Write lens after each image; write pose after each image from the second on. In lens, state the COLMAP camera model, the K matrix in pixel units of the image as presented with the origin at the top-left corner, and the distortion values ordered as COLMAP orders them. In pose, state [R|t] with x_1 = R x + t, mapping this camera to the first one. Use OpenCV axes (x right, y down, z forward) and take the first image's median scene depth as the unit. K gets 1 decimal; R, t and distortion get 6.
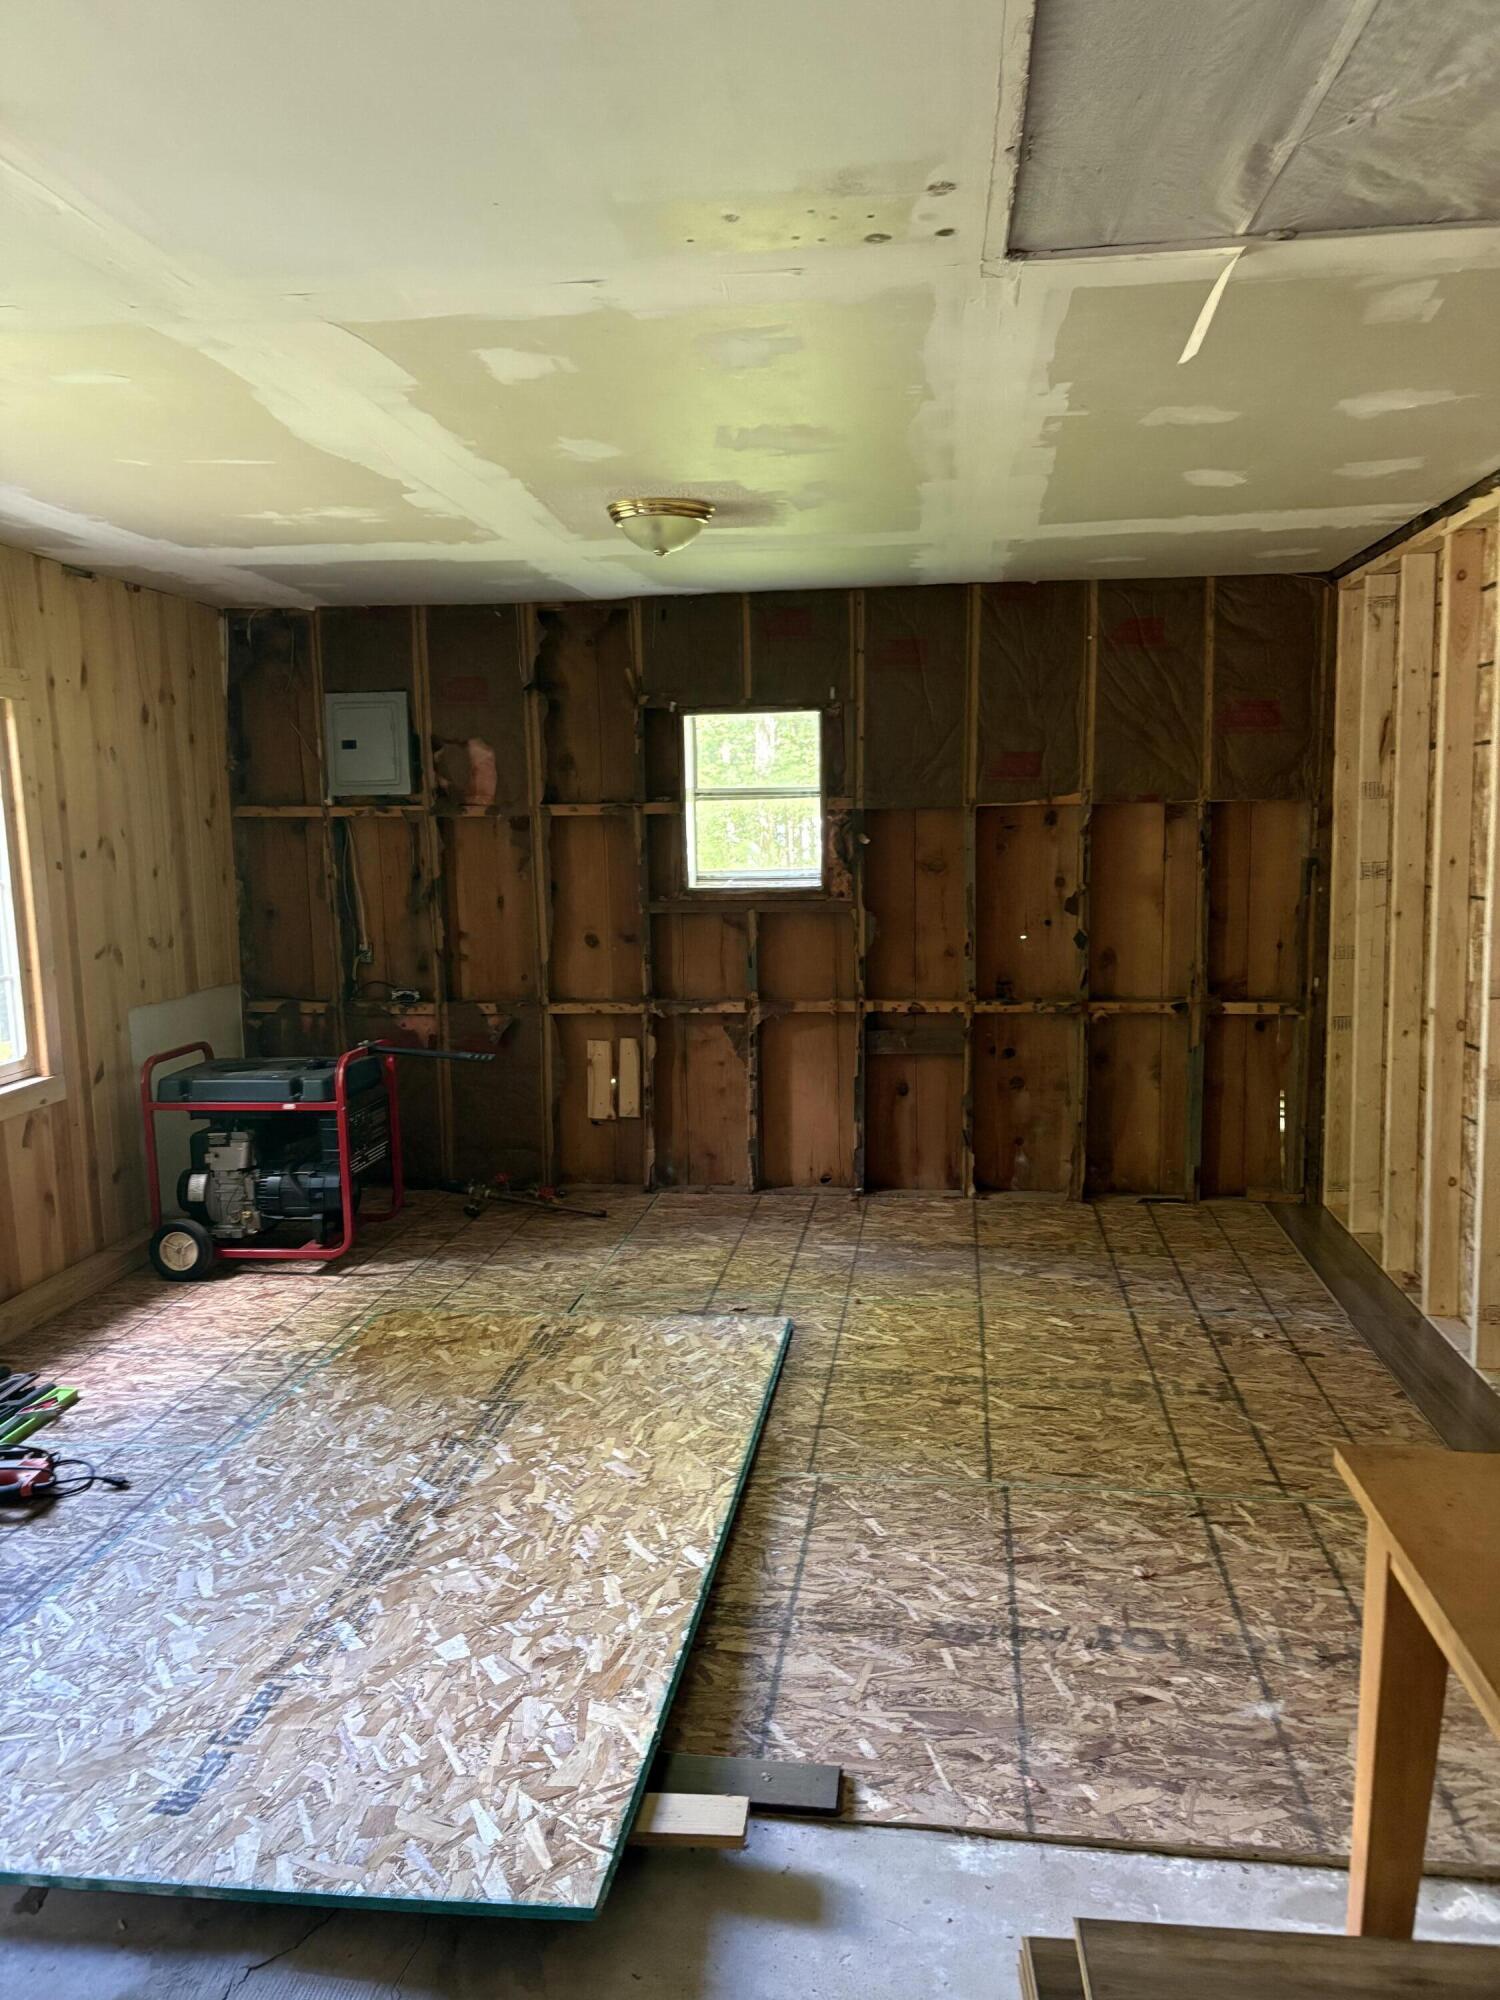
lens RADIAL K [[1517.2, 0, 750.0], [0, 1517.2, 1000.0], [0, 0, 1]] dist [0.020875, -0.000733]
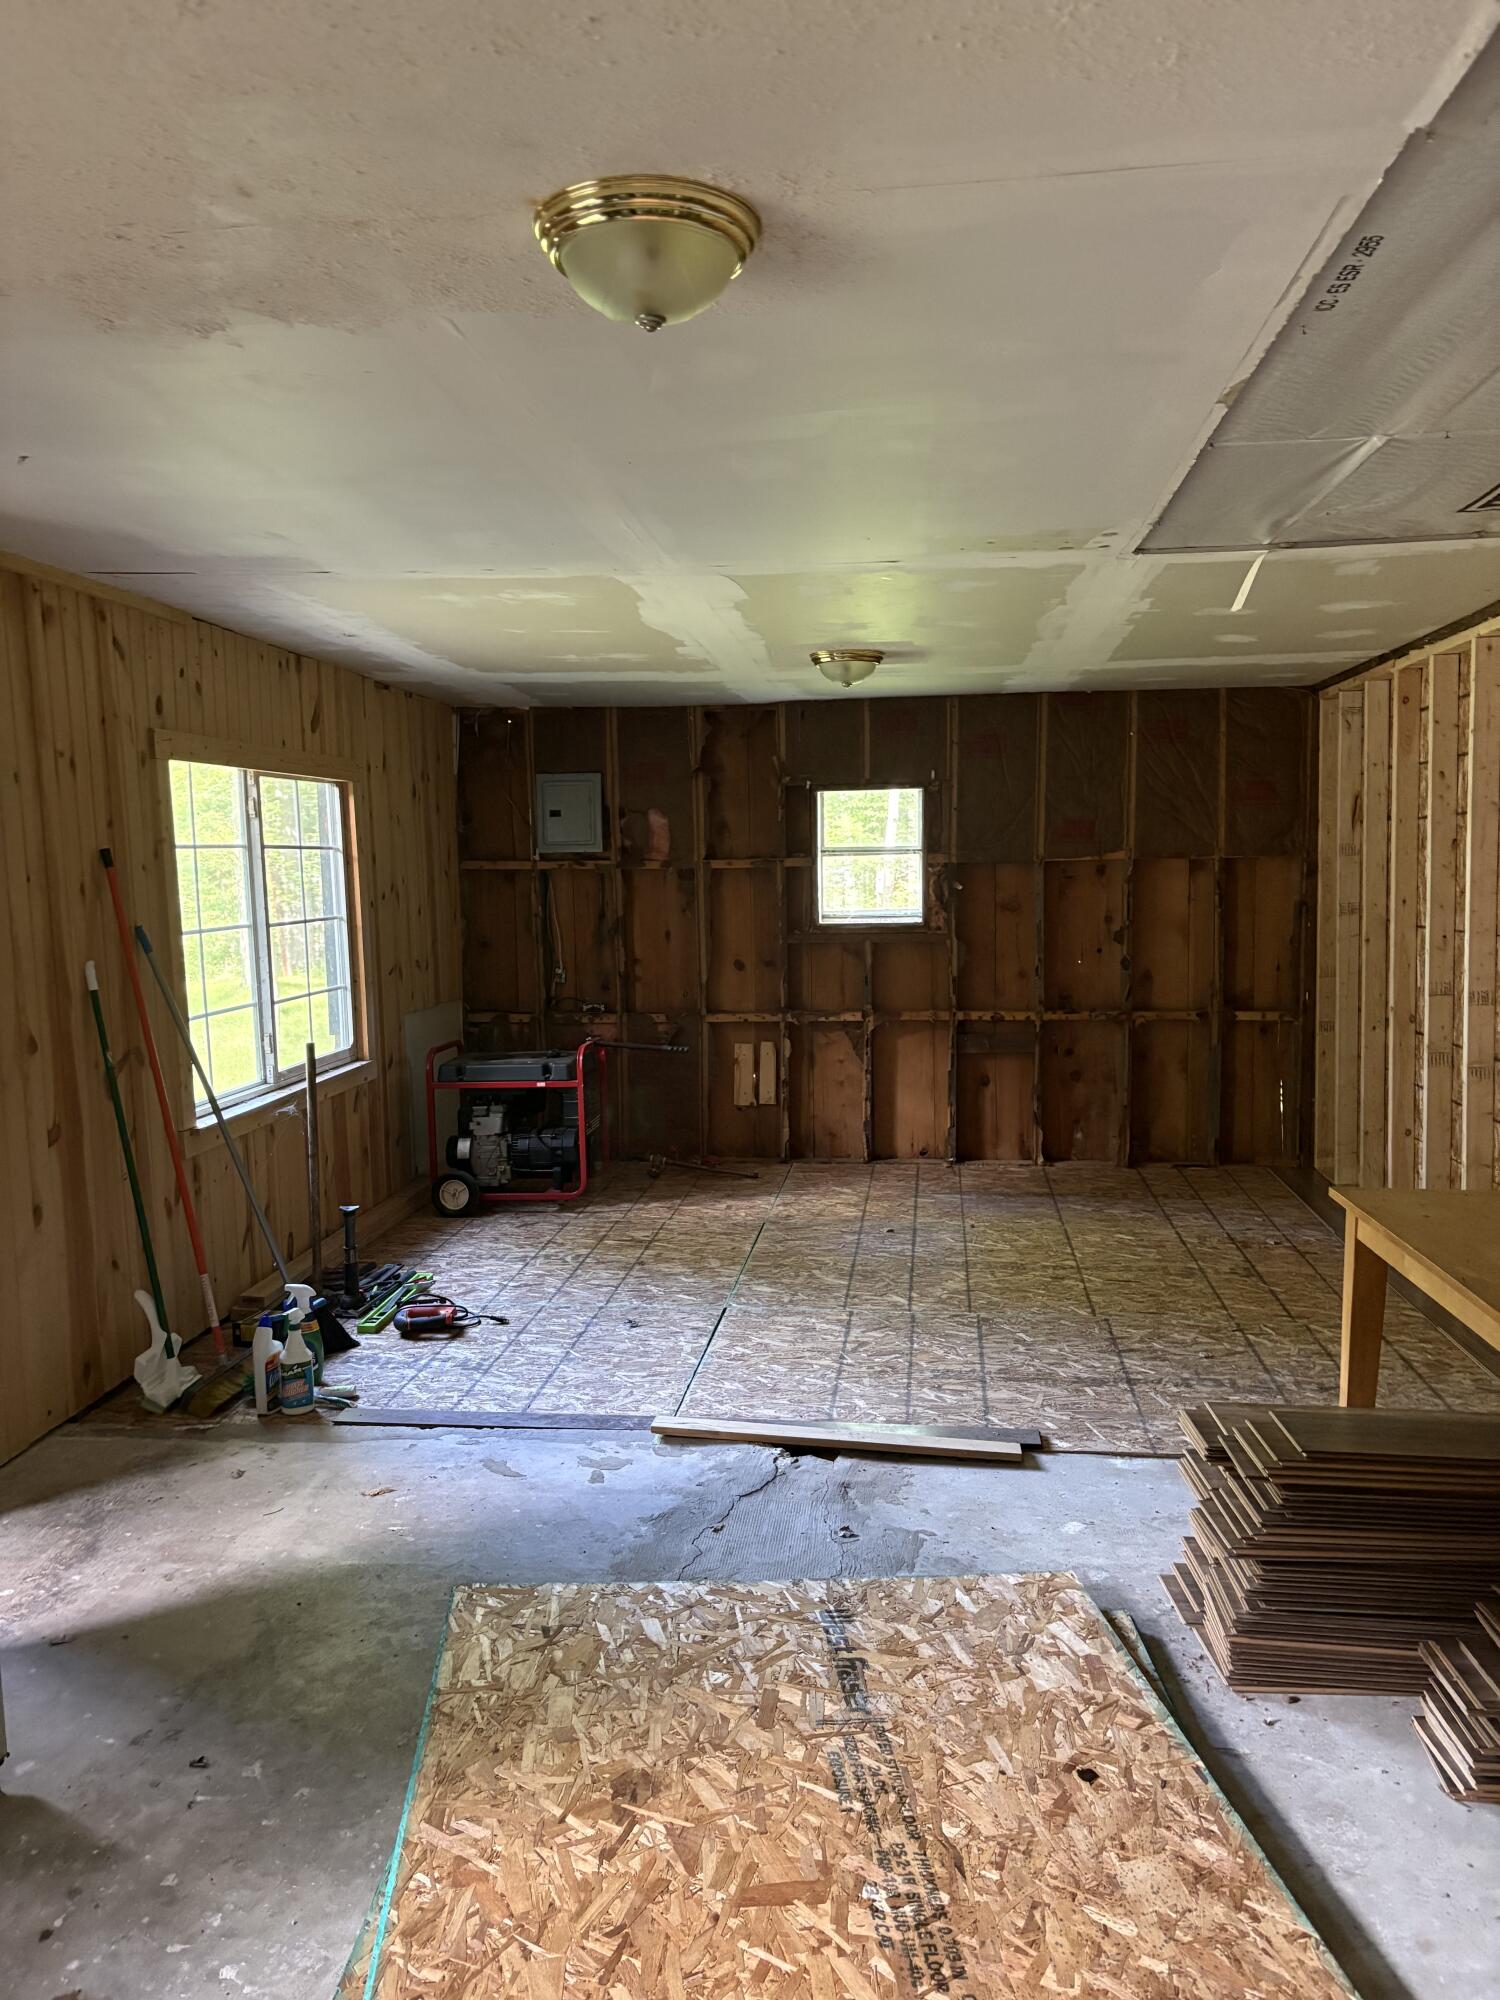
lens RADIAL K [[1540.5, 0, 722.3], [0, 1540.5, 997.3], [0, 0, 1]] dist [0.060753, -0.216385]
pose [[1.000000, 0.000372, 0.000639, -0.131430], [-0.000348, 0.999311, -0.037104, 0.039638], [-0.000653, 0.037104, 0.999311, -0.328375]]
